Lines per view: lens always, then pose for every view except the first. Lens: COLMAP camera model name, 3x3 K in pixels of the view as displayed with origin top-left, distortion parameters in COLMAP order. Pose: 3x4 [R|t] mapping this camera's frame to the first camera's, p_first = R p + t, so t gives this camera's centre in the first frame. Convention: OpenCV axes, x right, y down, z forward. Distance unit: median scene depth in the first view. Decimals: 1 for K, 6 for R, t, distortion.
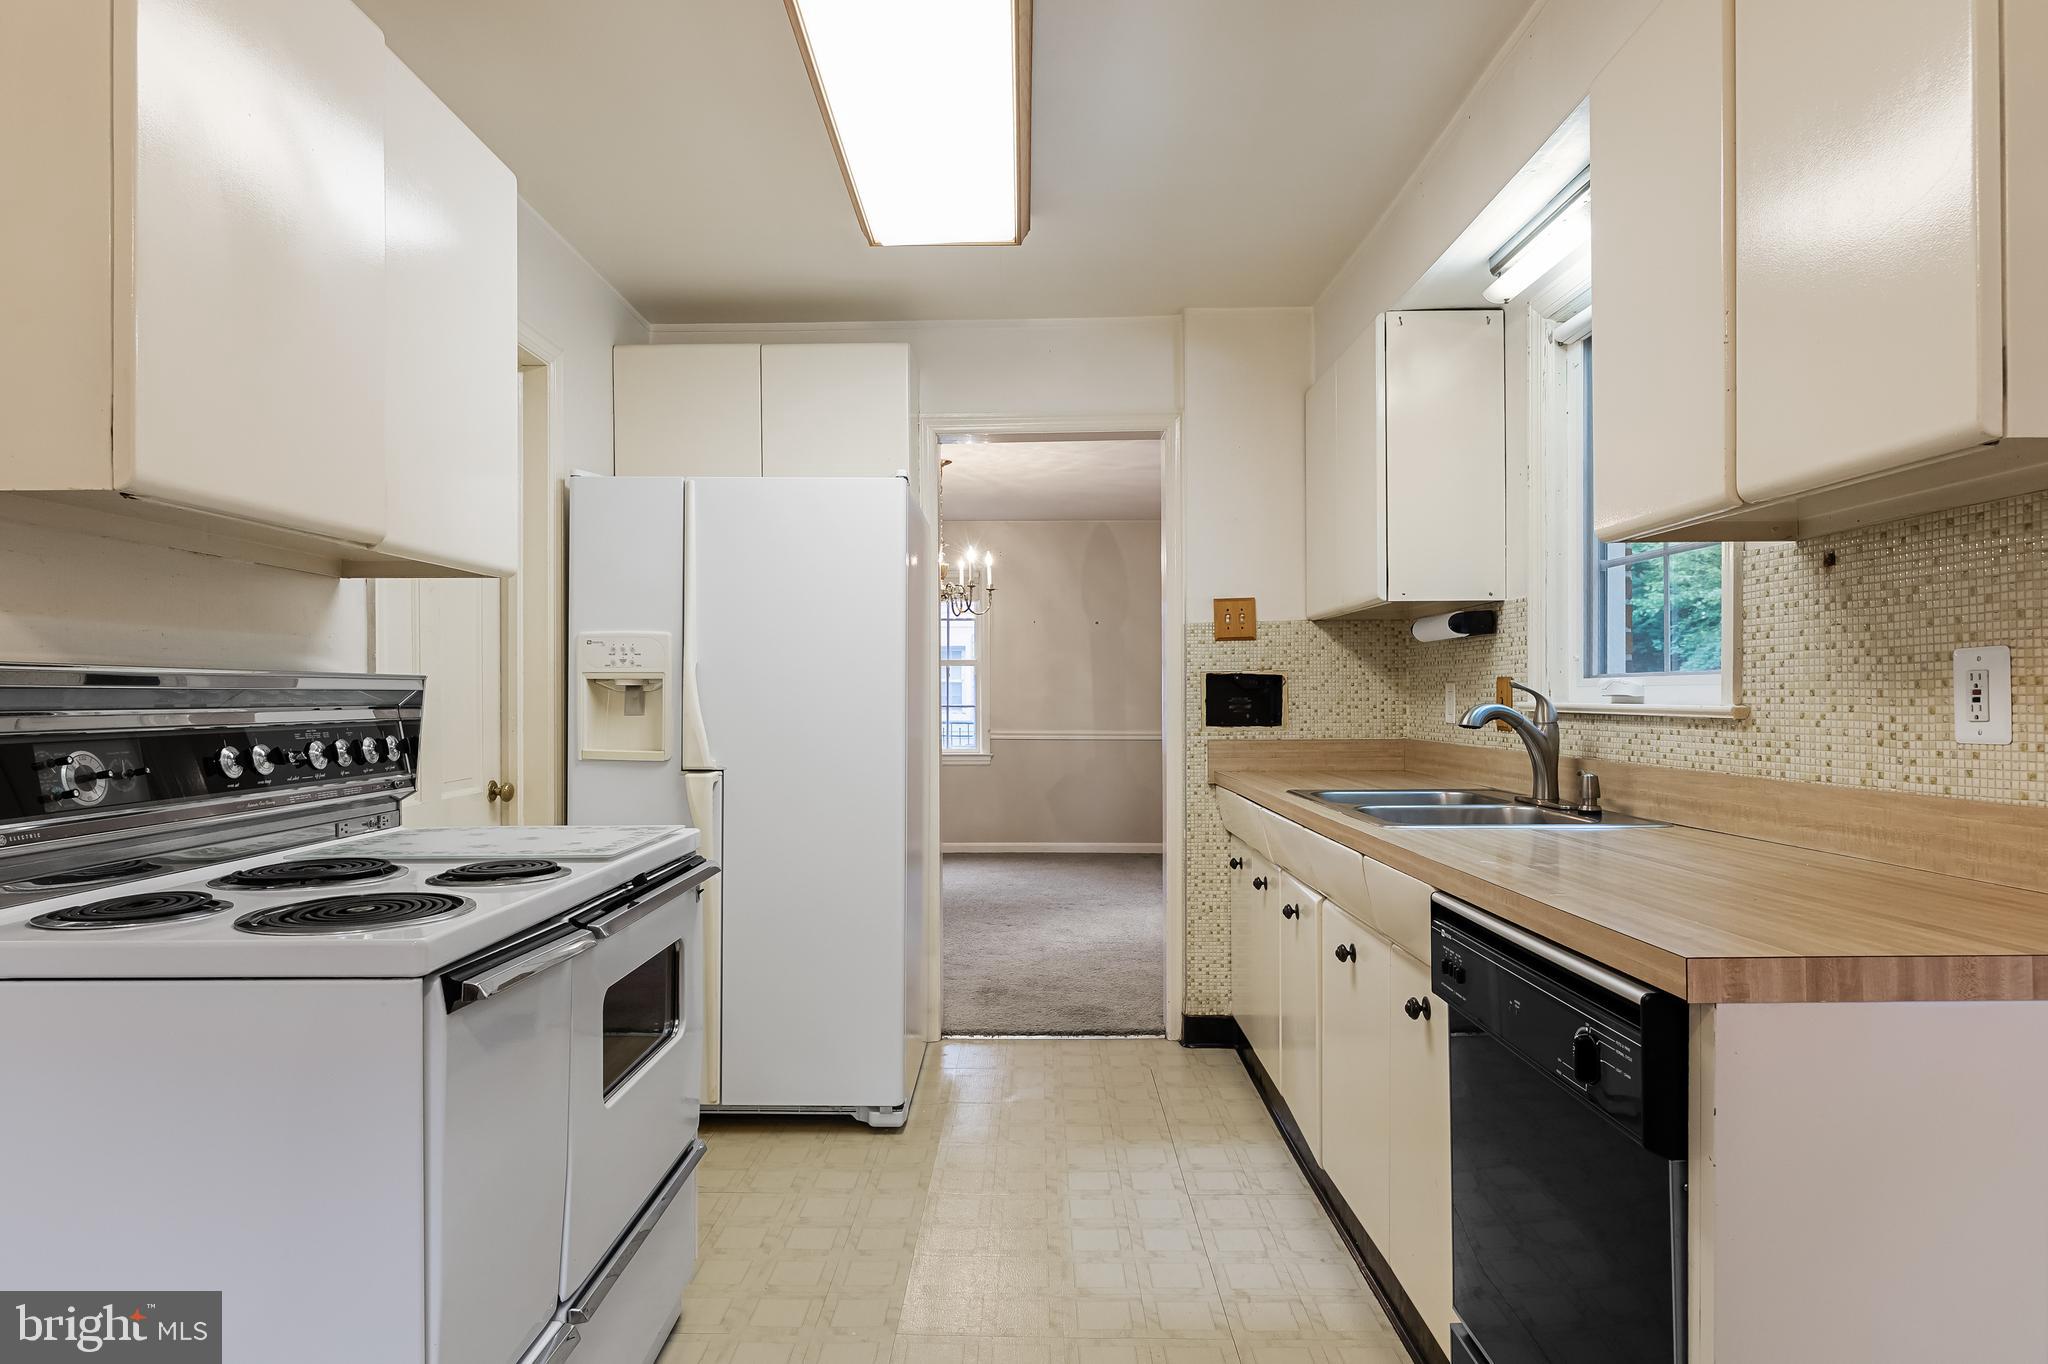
lens RADIAL K [[1147.9, 0, 993.0], [0, 1147.9, 700.4], [0, 0, 1]] dist [-0.004811, 0.001605]
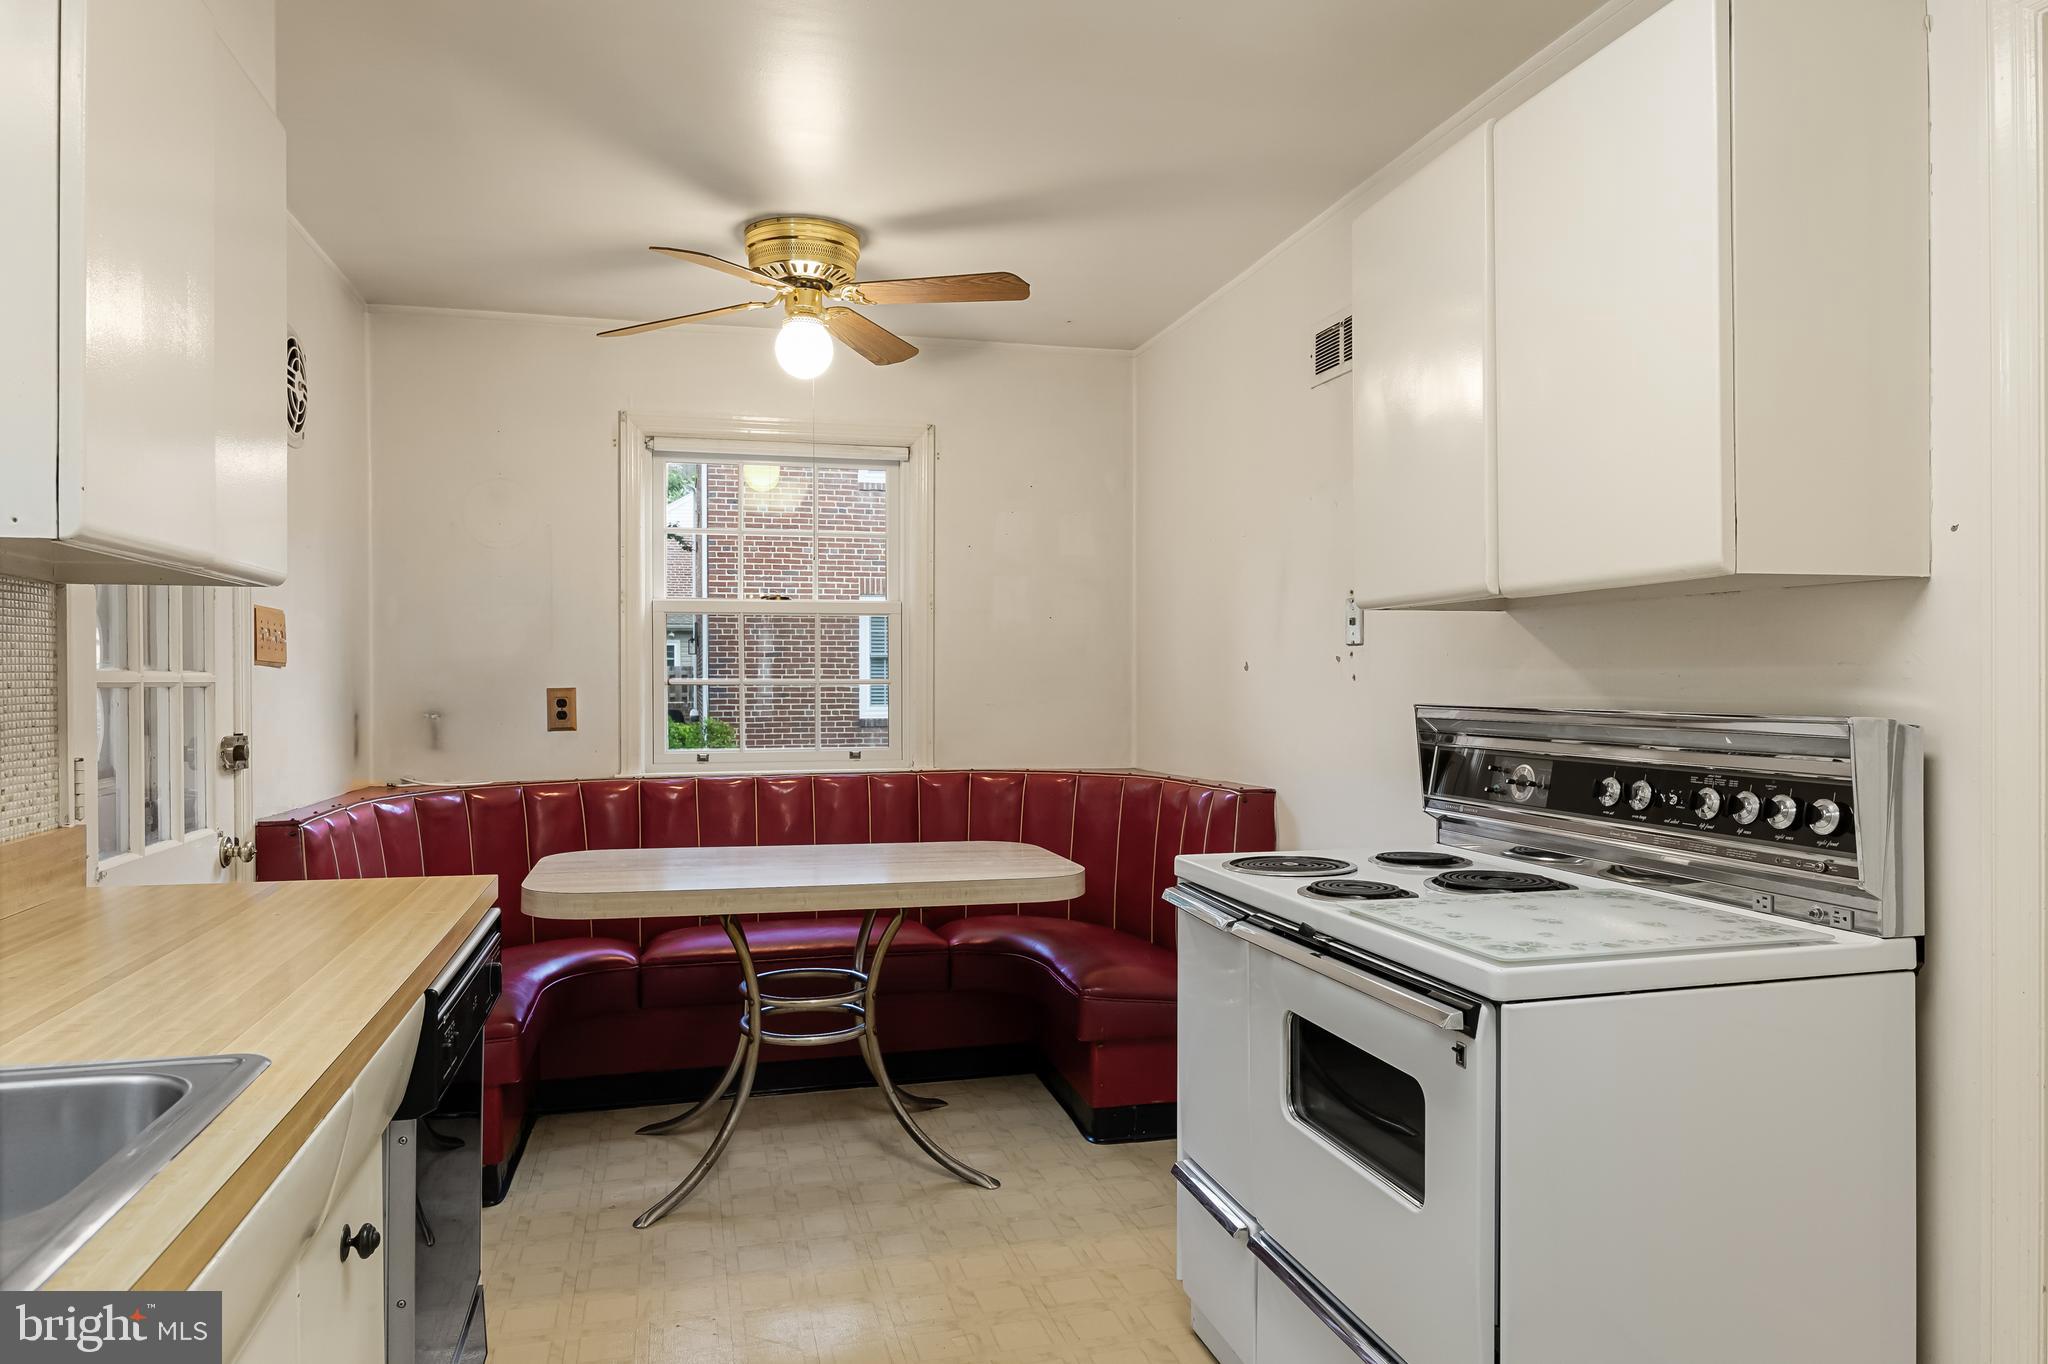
lens RADIAL K [[1309.5, 0, 1028.0], [0, 1309.5, 685.6], [0, 0, 1]] dist [-0.001511, -0.003716]
pose [[-0.956390, 0.006354, -0.292024, 0.175773], [0.003835, 0.999950, 0.009198, -0.045180], [0.292068, 0.007677, -0.956367, 1.464910]]
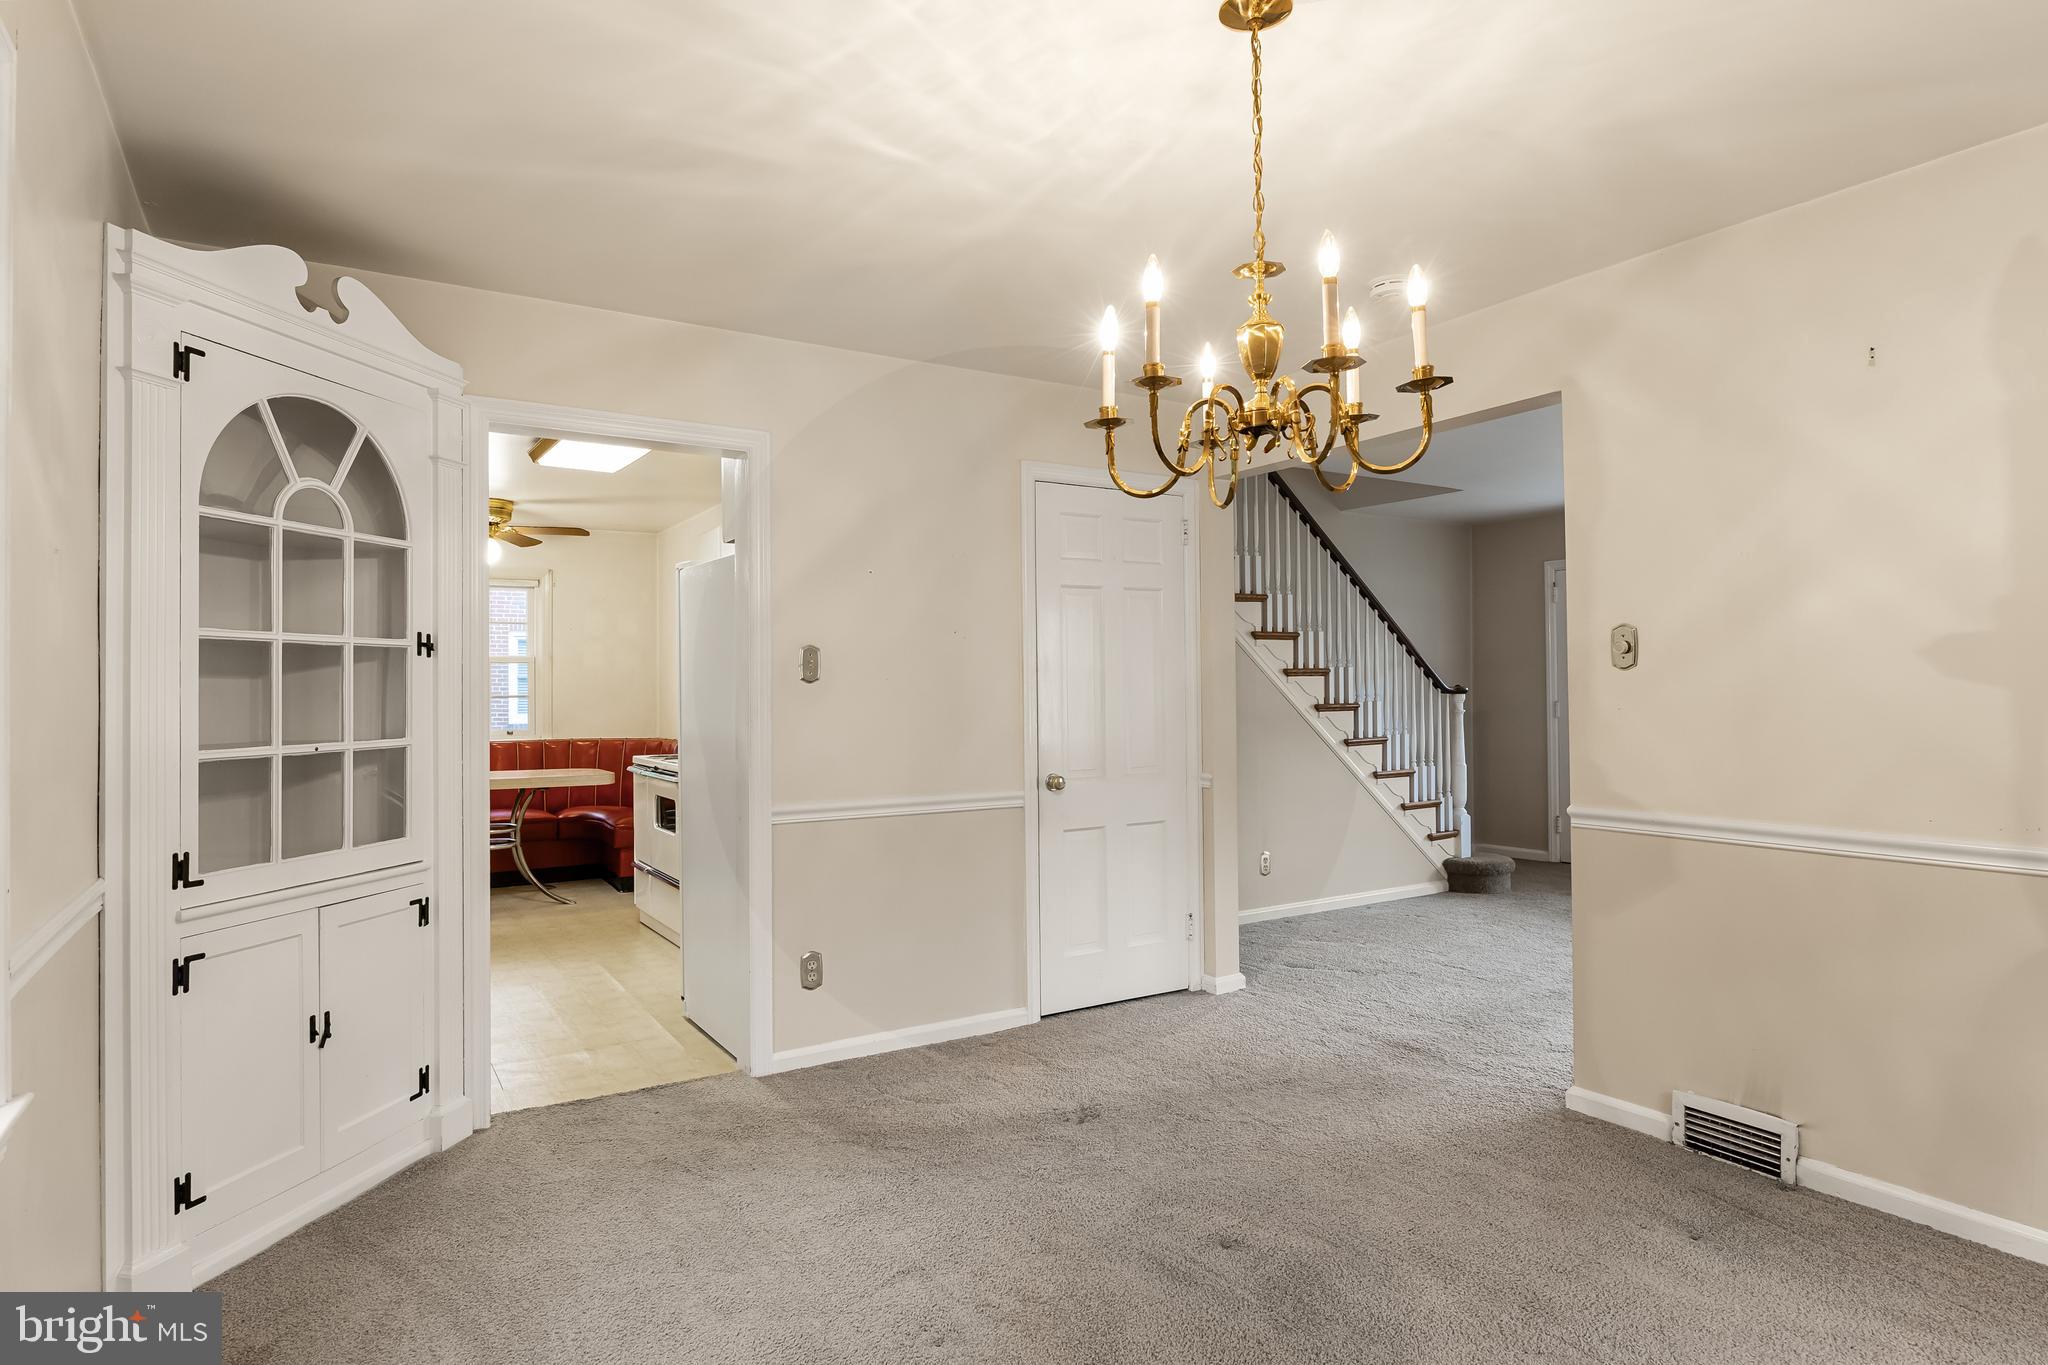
lens RADIAL K [[1147.9, 0, 1027.6], [0, 1147.9, 666.8], [0, 0, 1]] dist [-0.004811, 0.001605]
pose [[-0.827218, 0.000981, -0.561881, 0.495534], [0.011178, 0.999829, -0.014710, -0.054163], [0.561770, -0.018449, -0.827088, 3.222777]]
